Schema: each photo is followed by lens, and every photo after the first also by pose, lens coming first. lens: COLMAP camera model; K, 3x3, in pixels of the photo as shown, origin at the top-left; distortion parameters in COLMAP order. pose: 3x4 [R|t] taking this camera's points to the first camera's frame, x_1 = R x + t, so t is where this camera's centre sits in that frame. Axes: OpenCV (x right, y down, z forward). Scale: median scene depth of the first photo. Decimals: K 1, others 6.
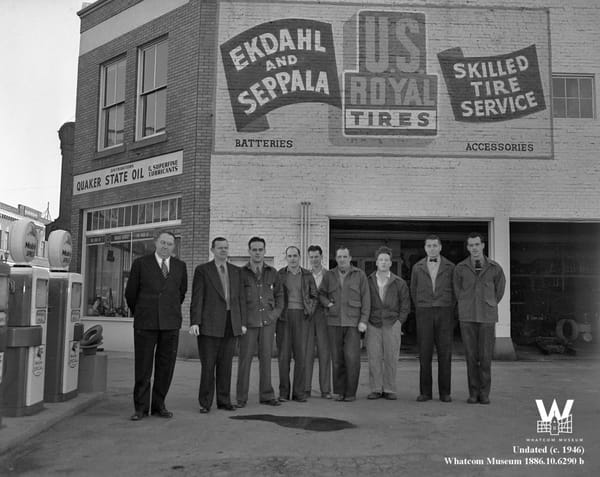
lens RADIAL K [[646.9, 0, 300.0], [0, 646.9, 238.5], [0, 0, 1]] dist [-0.009099, -0.013768]
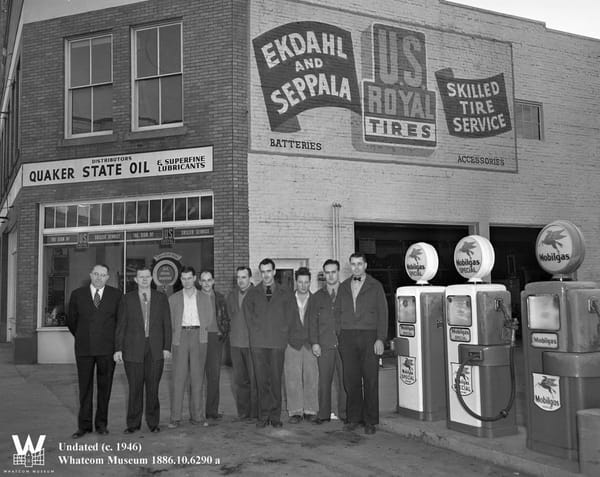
lens RADIAL K [[646.9, 0, 300.0], [0, 646.9, 238.5], [0, 0, 1]] dist [-0.009099, -0.013768]
pose [[0.917189, 0.005542, 0.398415, -0.435575], [-0.010256, 0.999900, 0.009702, -0.012367], [-0.398321, -0.012985, 0.917154, 0.083519]]
